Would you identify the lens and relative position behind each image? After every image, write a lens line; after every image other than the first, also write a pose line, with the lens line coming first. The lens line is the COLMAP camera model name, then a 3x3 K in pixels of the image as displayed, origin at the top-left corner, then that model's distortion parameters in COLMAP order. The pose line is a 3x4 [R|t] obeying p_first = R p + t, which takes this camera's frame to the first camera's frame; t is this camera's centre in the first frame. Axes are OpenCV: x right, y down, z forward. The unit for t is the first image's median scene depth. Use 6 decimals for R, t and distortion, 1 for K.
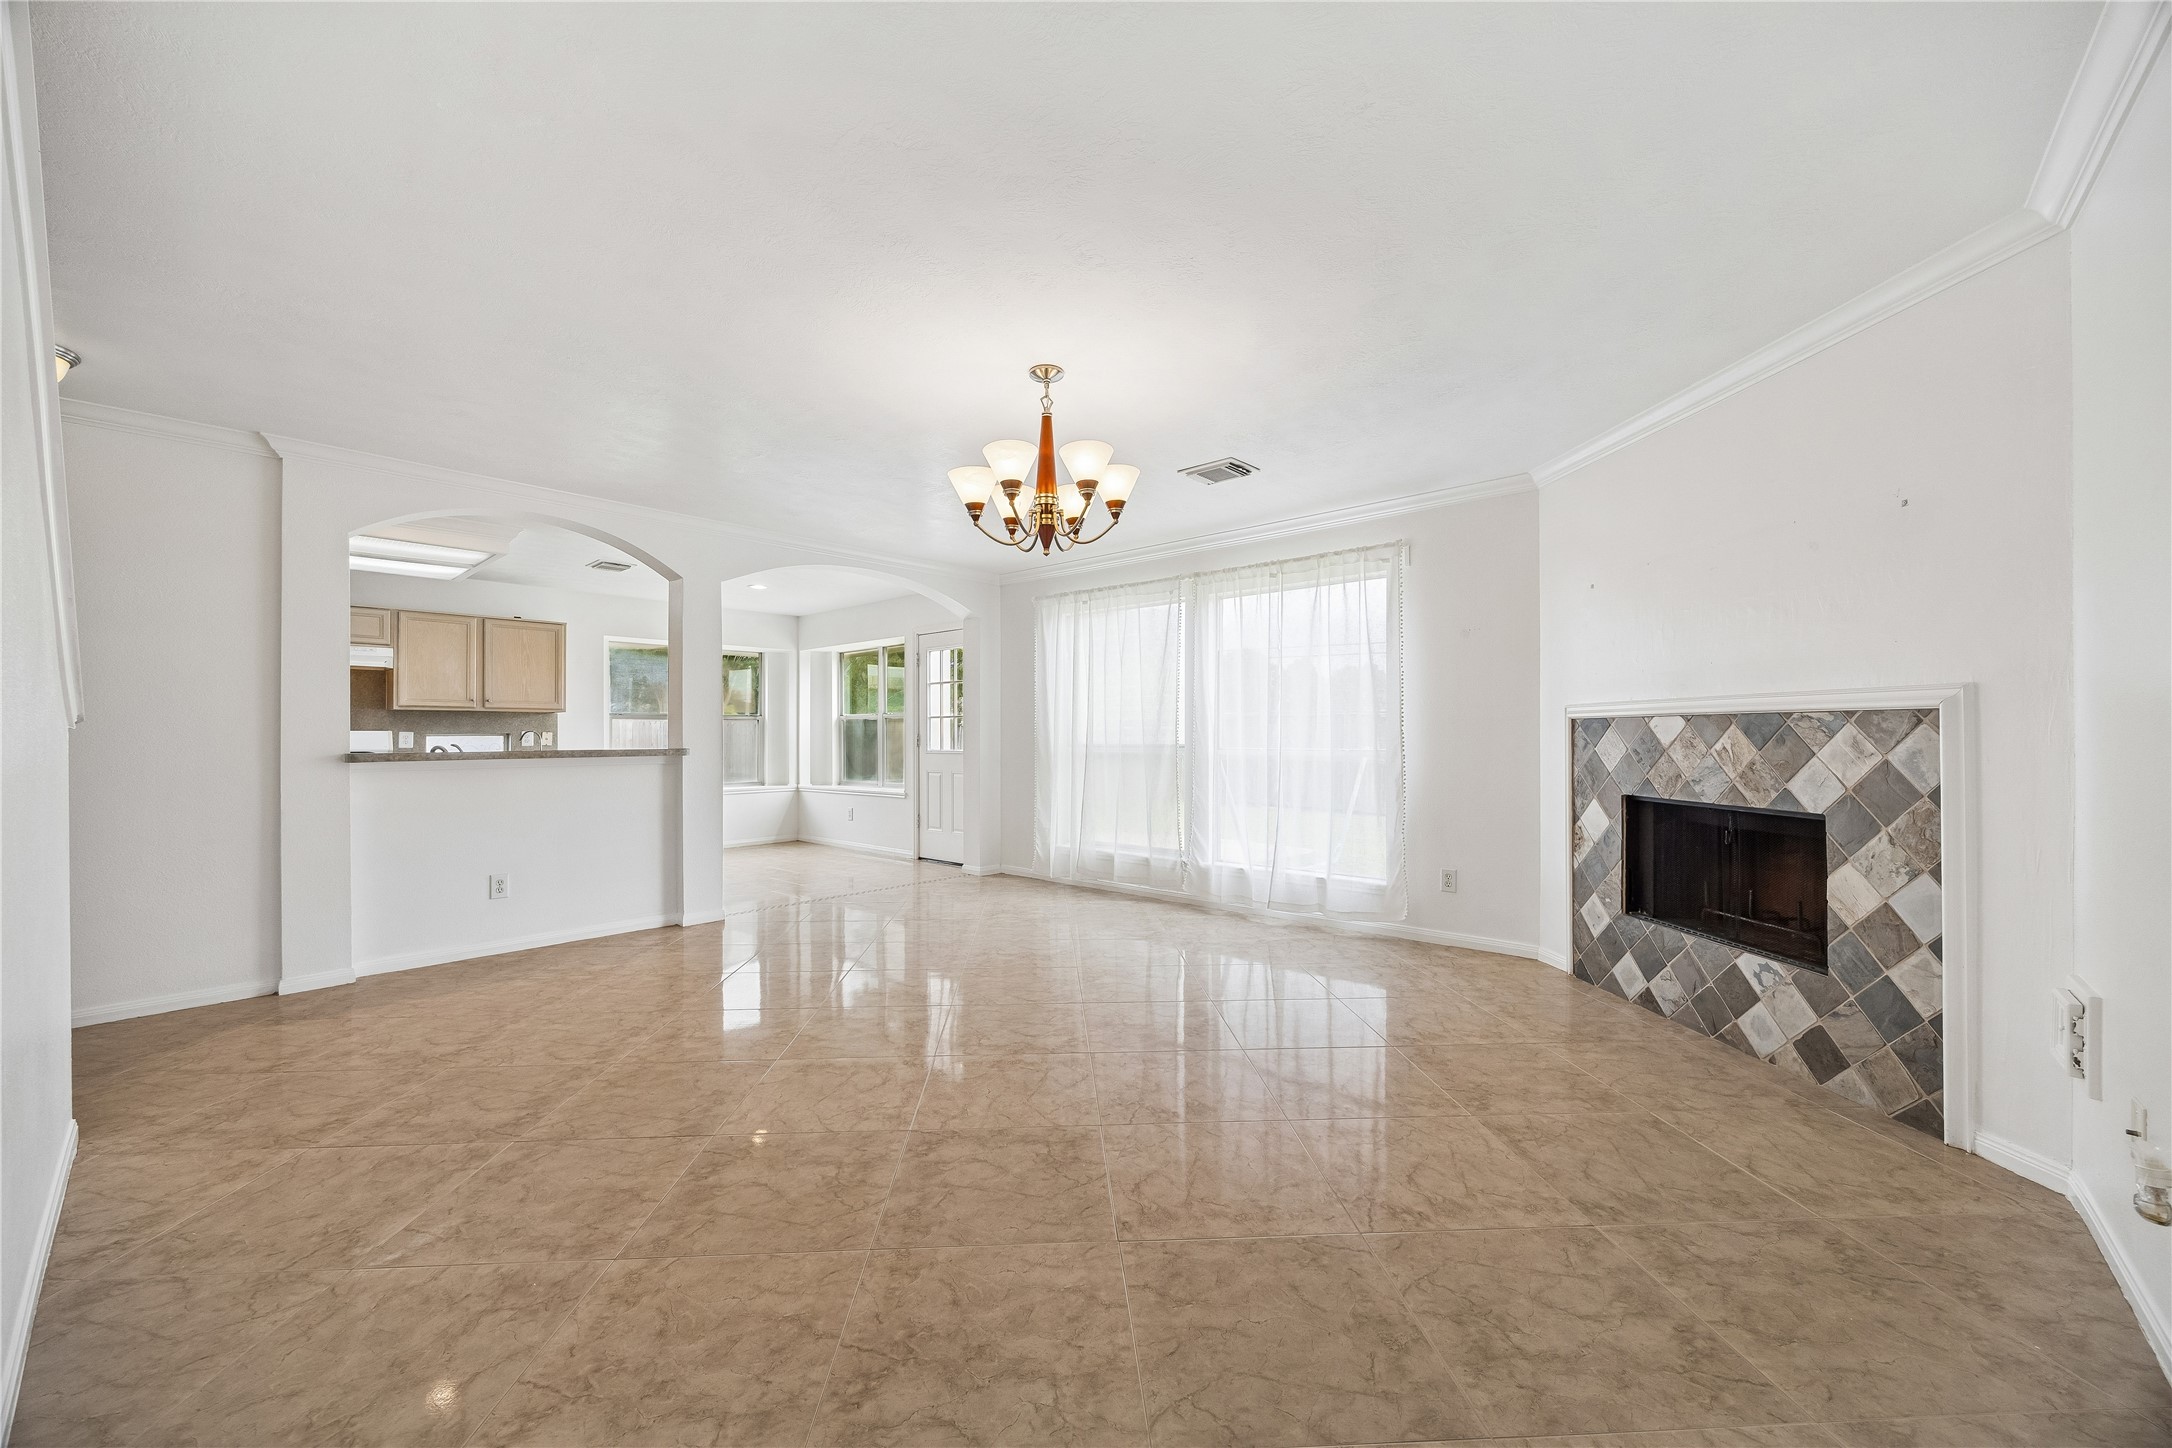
lens RADIAL K [[834.6, 0, 1080.8], [0, 834.6, 738.9], [0, 0, 1]] dist [-0.000744, -0.000057]
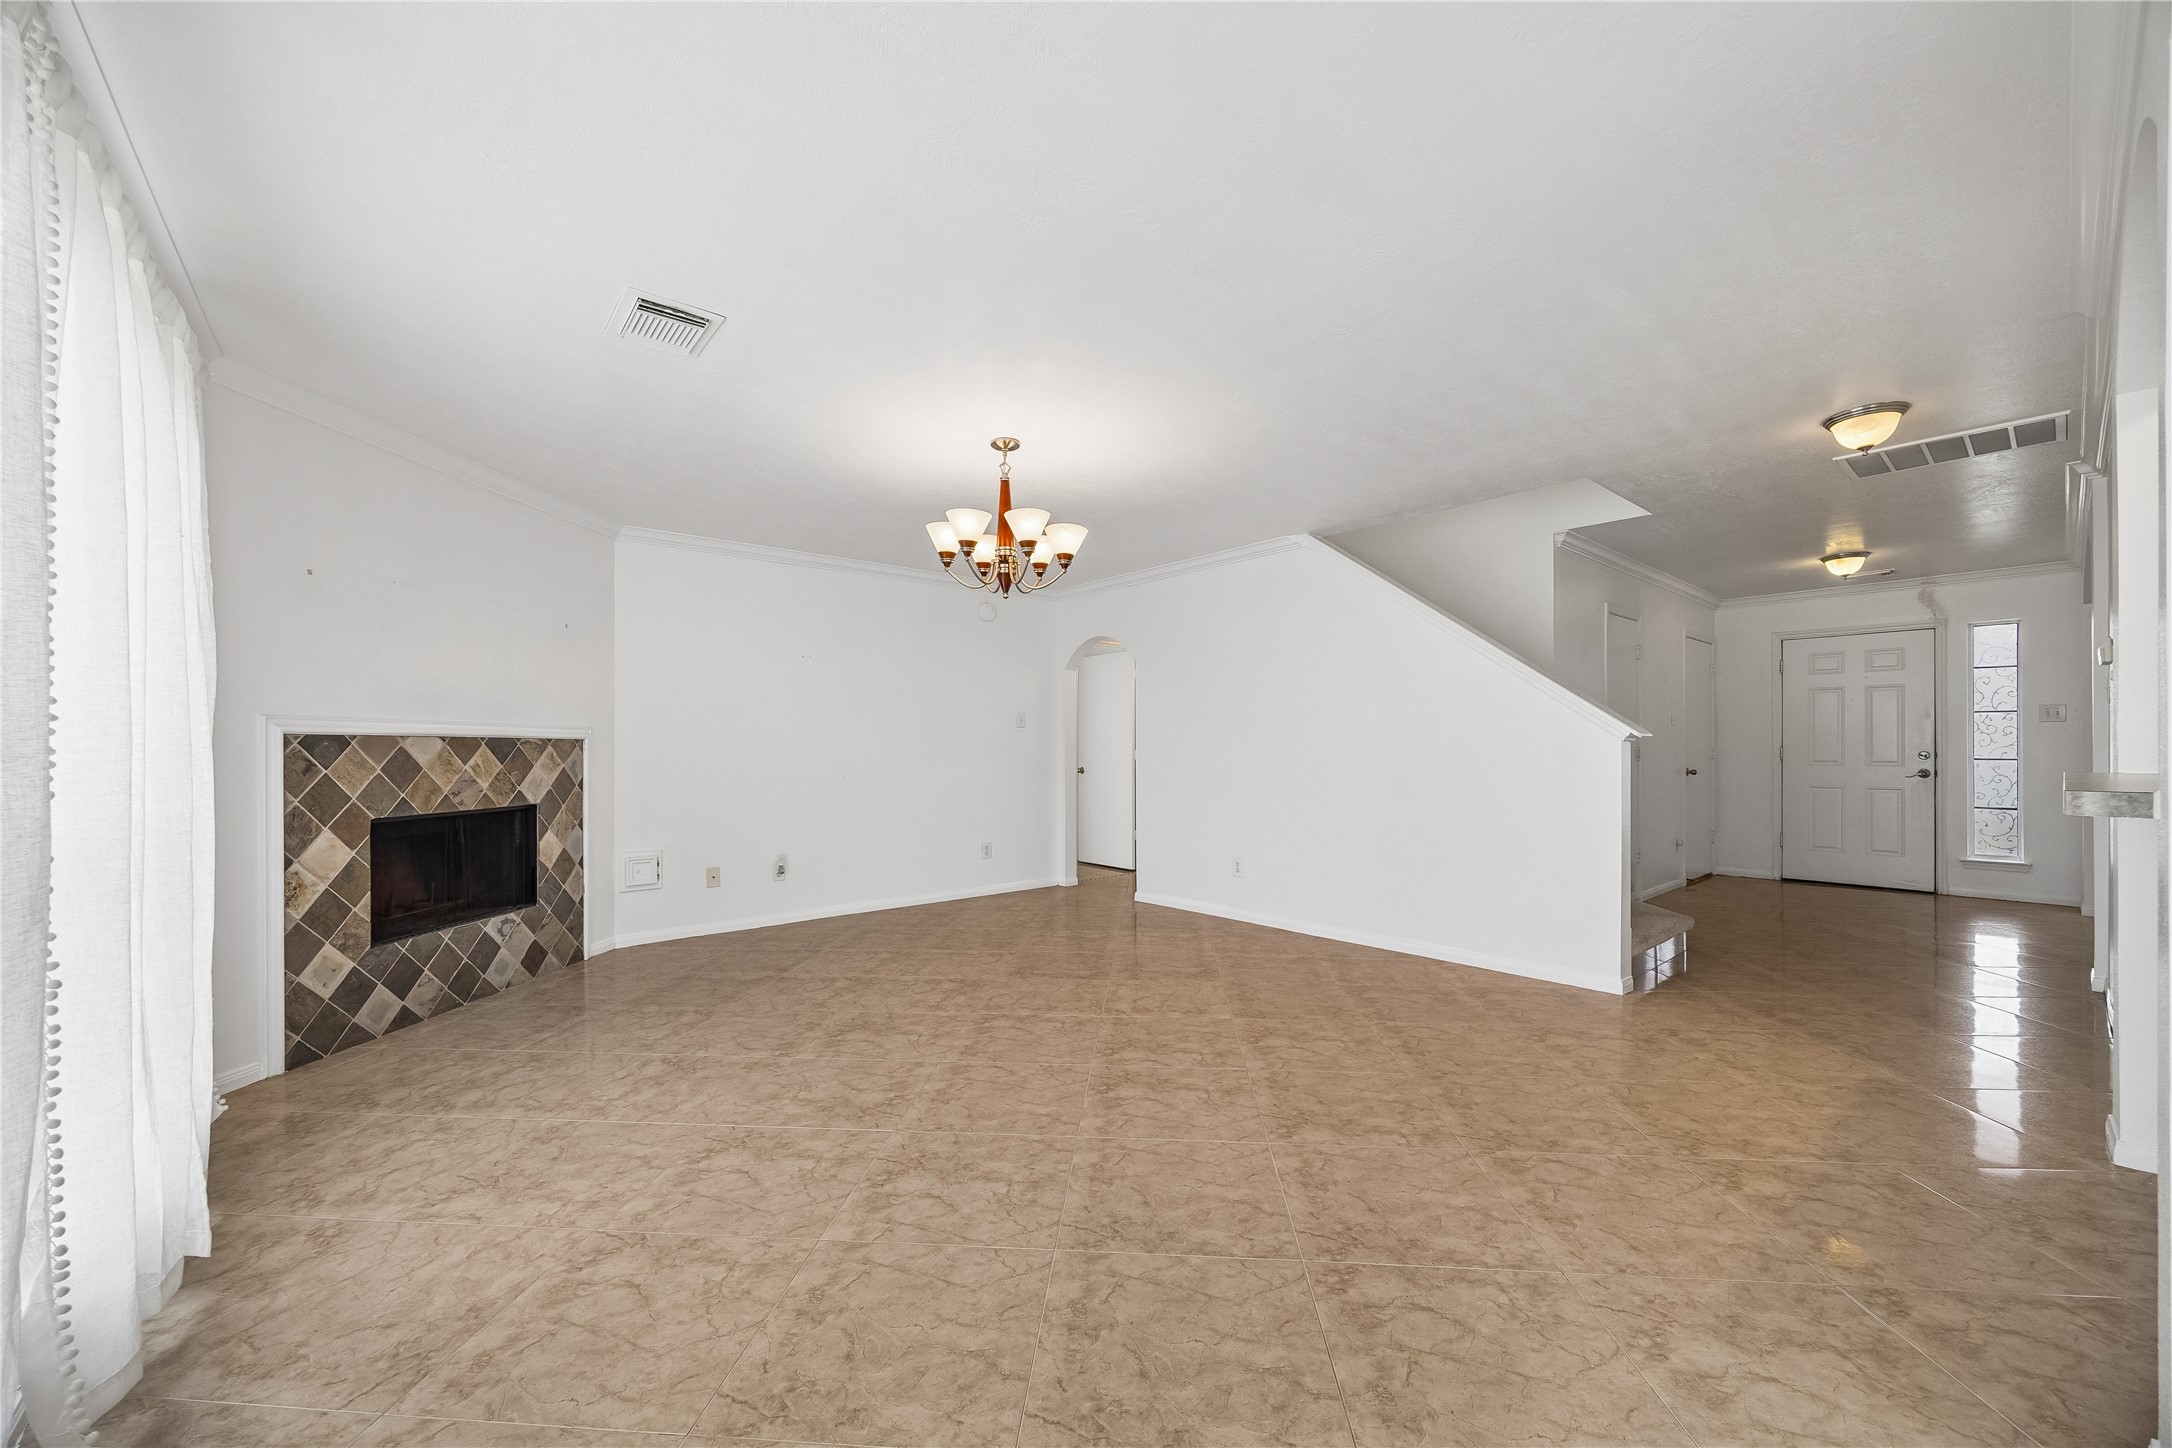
lens RADIAL K [[834.6, 0, 1082.1], [0, 834.6, 739.4], [0, 0, 1]] dist [-0.000744, -0.000057]
pose [[-0.990796, 0.009510, 0.135031, -0.311776], [0.008598, 0.999936, -0.007337, -0.009742], [-0.135092, -0.006108, -0.990814, 2.184007]]
